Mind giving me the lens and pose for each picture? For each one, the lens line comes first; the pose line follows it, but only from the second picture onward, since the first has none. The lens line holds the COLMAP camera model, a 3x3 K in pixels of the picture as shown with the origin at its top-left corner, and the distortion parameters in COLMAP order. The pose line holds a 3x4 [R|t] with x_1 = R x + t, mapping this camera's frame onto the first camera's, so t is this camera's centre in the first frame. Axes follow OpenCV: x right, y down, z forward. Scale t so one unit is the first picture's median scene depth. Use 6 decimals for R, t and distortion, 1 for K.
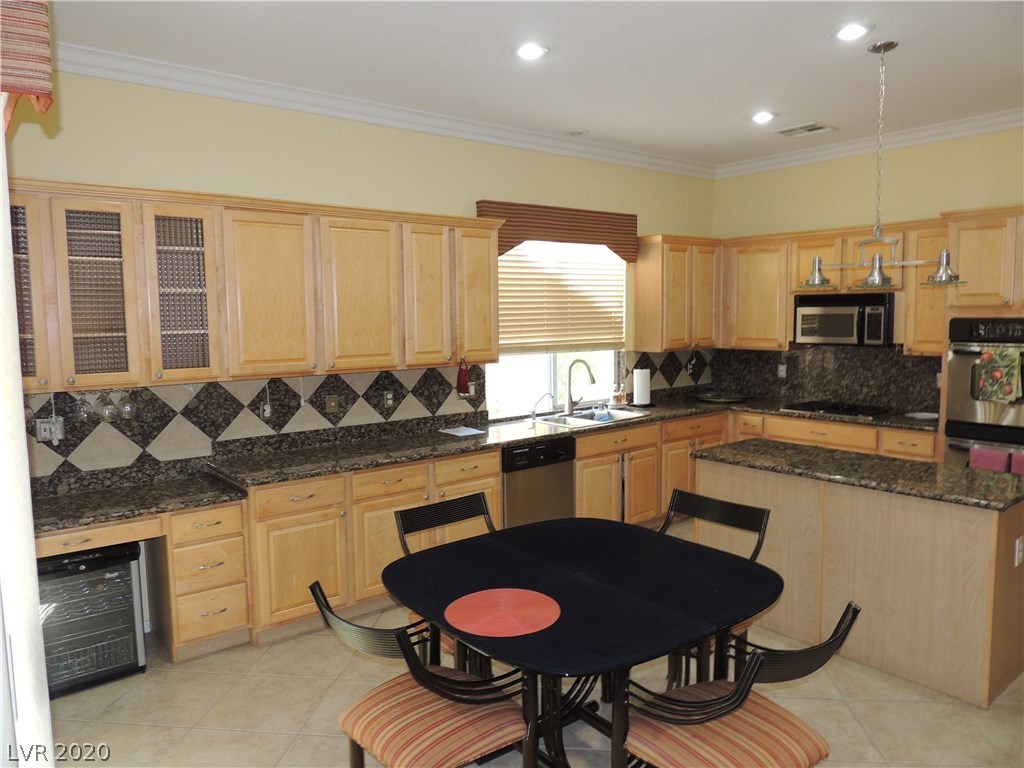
lens RADIAL K [[725.0, 0, 507.8], [0, 725.0, 389.9], [0, 0, 1]] dist [-0.018673, -0.002202]
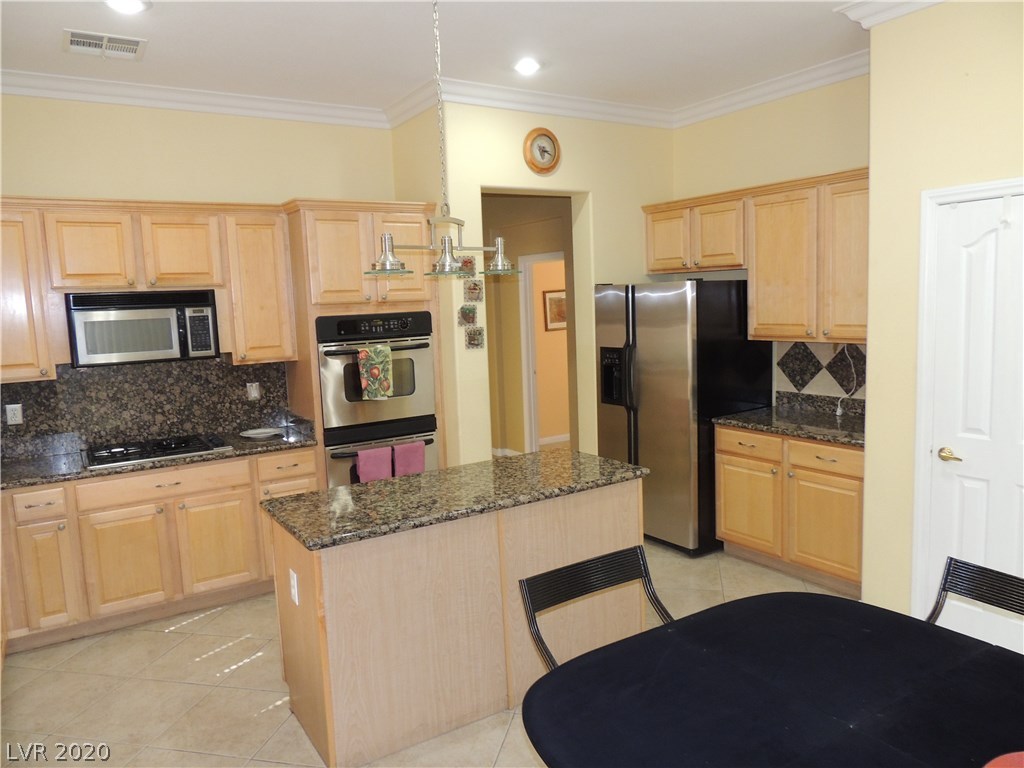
lens RADIAL K [[725.0, 0, 511.4], [0, 725.0, 402.4], [0, 0, 1]] dist [-0.018673, -0.002202]
pose [[0.092147, -0.133116, 0.986808, -0.267671], [0.140236, 0.982881, 0.119491, -0.067363], [-0.985821, 0.127376, 0.109237, 0.657730]]
